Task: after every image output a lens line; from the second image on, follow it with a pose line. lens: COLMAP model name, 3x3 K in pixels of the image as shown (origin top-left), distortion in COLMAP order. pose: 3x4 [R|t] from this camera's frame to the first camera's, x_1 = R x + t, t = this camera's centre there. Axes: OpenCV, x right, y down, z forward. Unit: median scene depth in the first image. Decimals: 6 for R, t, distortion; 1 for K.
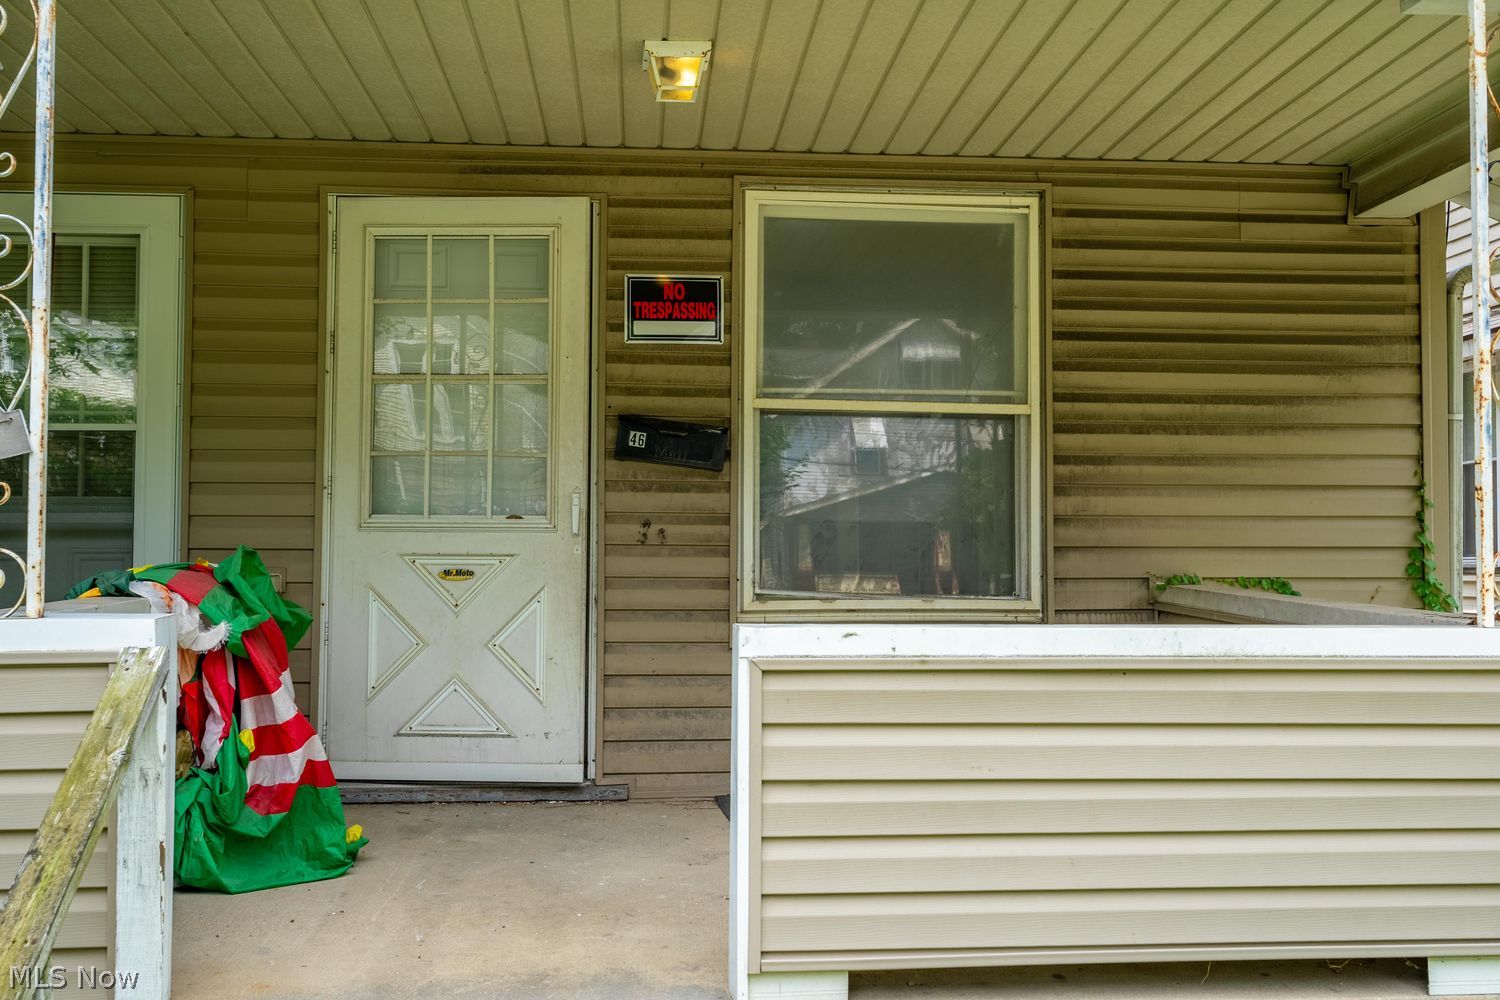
lens RADIAL K [[1500.2, 0, 754.1], [0, 1500.2, 499.8], [0, 0, 1]] dist [0.011969, 0.000000]
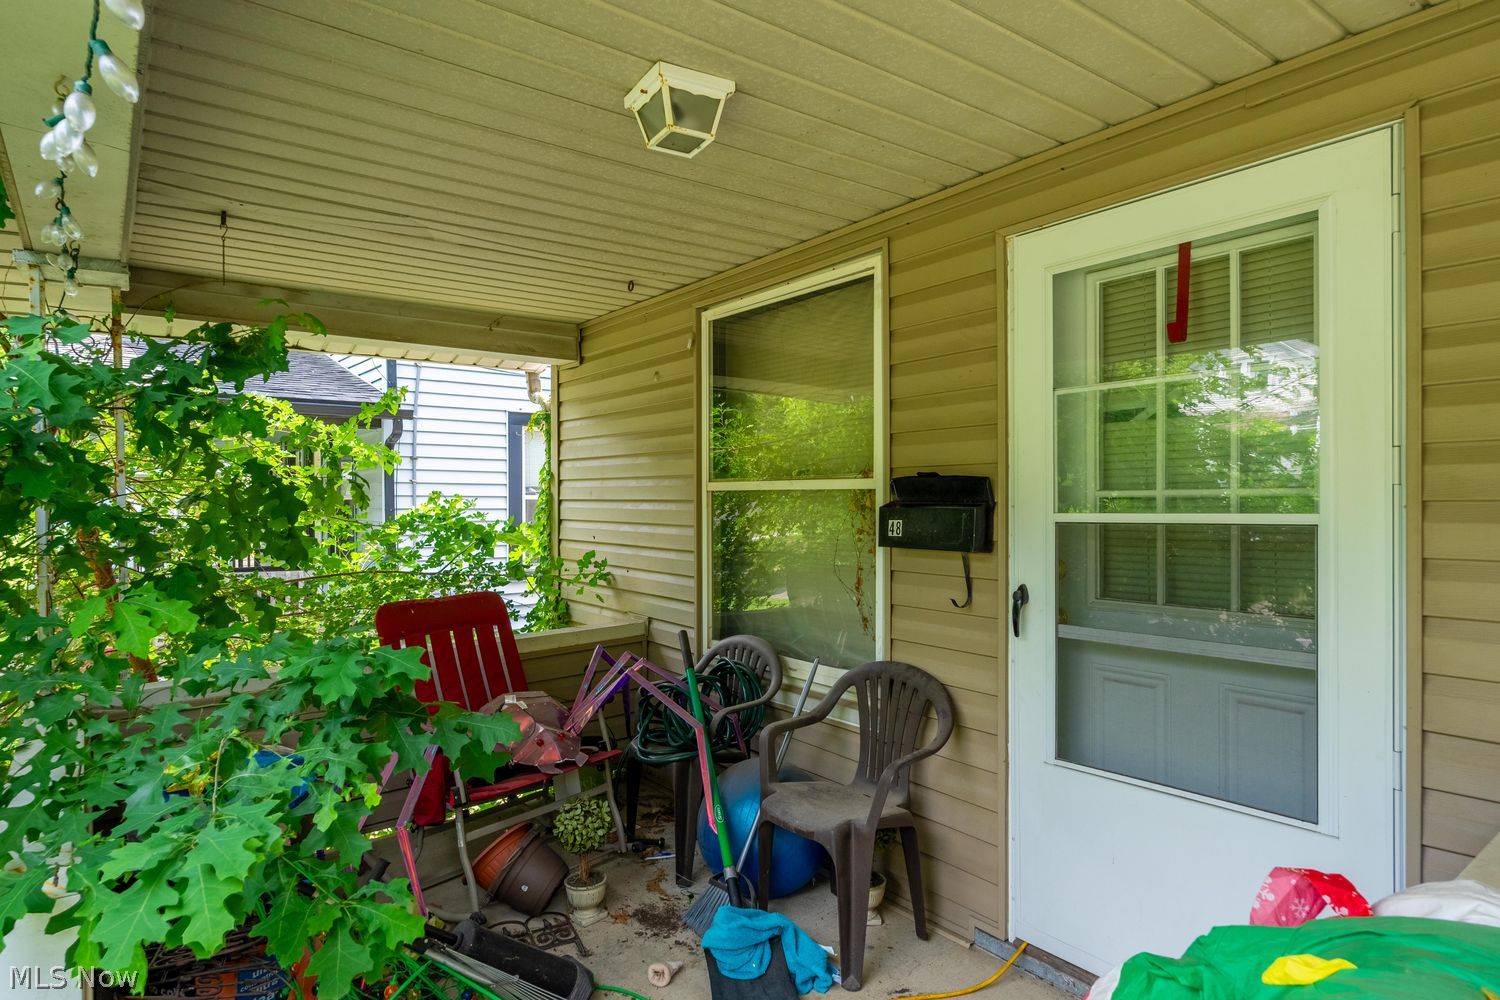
lens RADIAL K [[858.1, 0, 743.5], [0, 858.1, 503.4], [0, 0, 1]] dist [0.002256, 0.000222]
pose [[0.520390, -0.001594, -0.853927, -0.225083], [0.032518, 0.999310, 0.017951, -0.068687], [0.853309, -0.037110, 0.520083, 0.598442]]
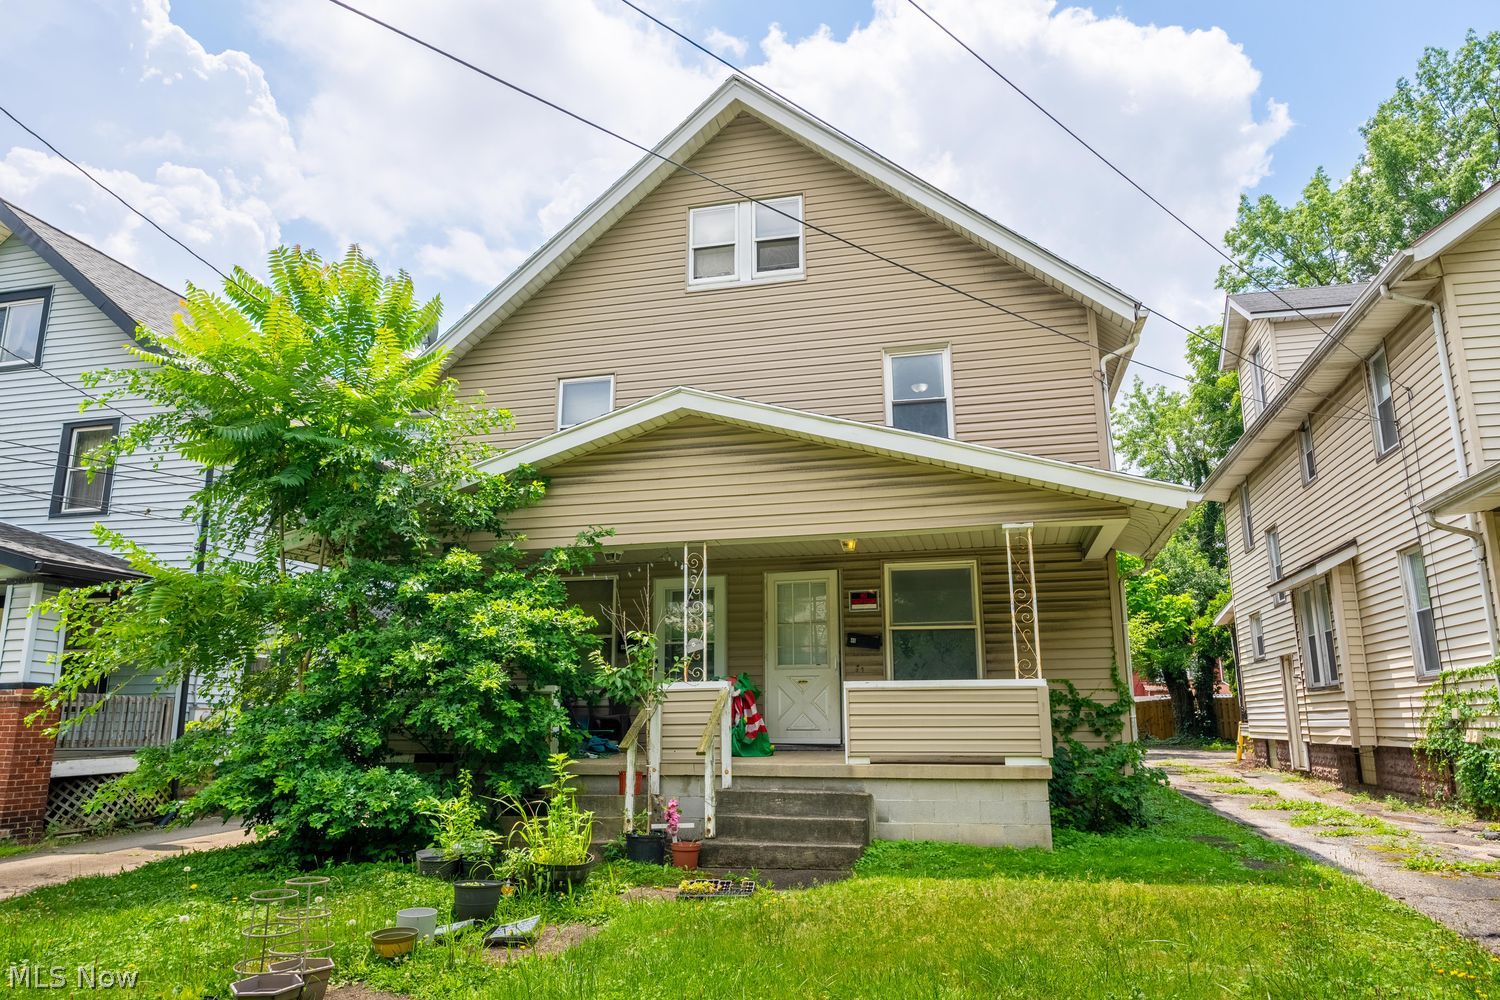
lens RADIAL K [[1026.6, 0, 742.2], [0, 1026.6, 497.1], [0, 0, 1]] dist [0.003125, -0.001516]
pose [[0.946501, -0.077348, -0.313294, 0.428520], [0.021304, 0.983709, -0.178502, 0.048969], [0.321997, 0.162277, 0.932729, -1.269352]]
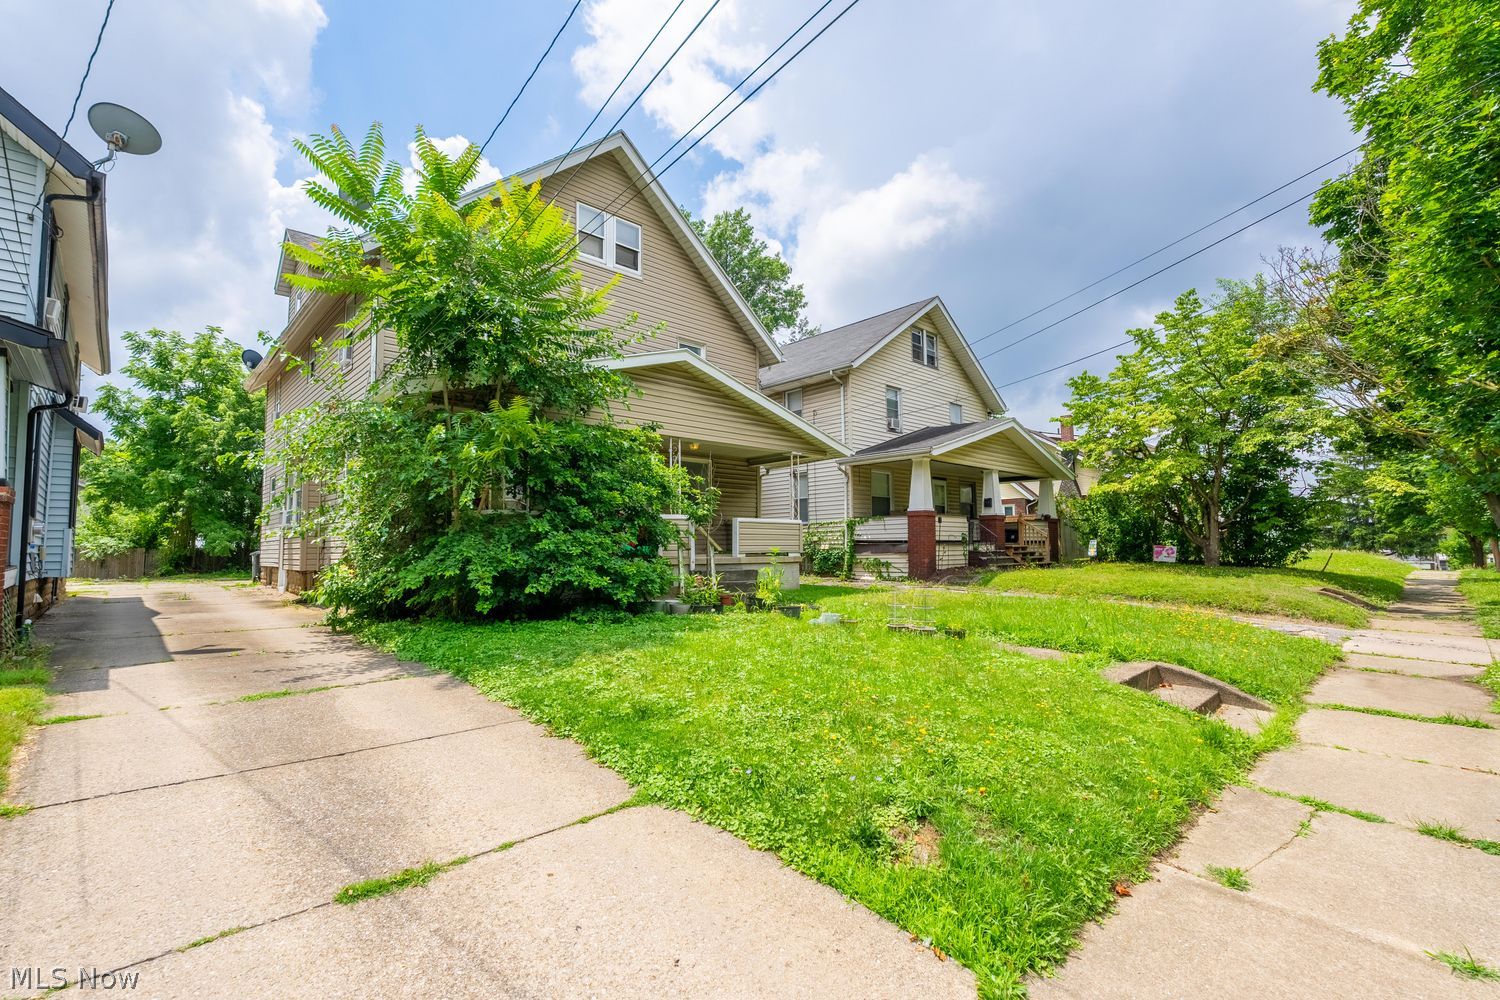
lens RADIAL K [[656.1, 0, 743.5], [0, 656.1, 506.2], [0, 0, 1]] dist [-0.004962, -0.000039]
pose [[0.786468, 0.029398, 0.616932, -1.475359], [-0.013022, 0.999434, -0.031026, 0.081769], [-0.617494, 0.016367, 0.786405, -1.316008]]
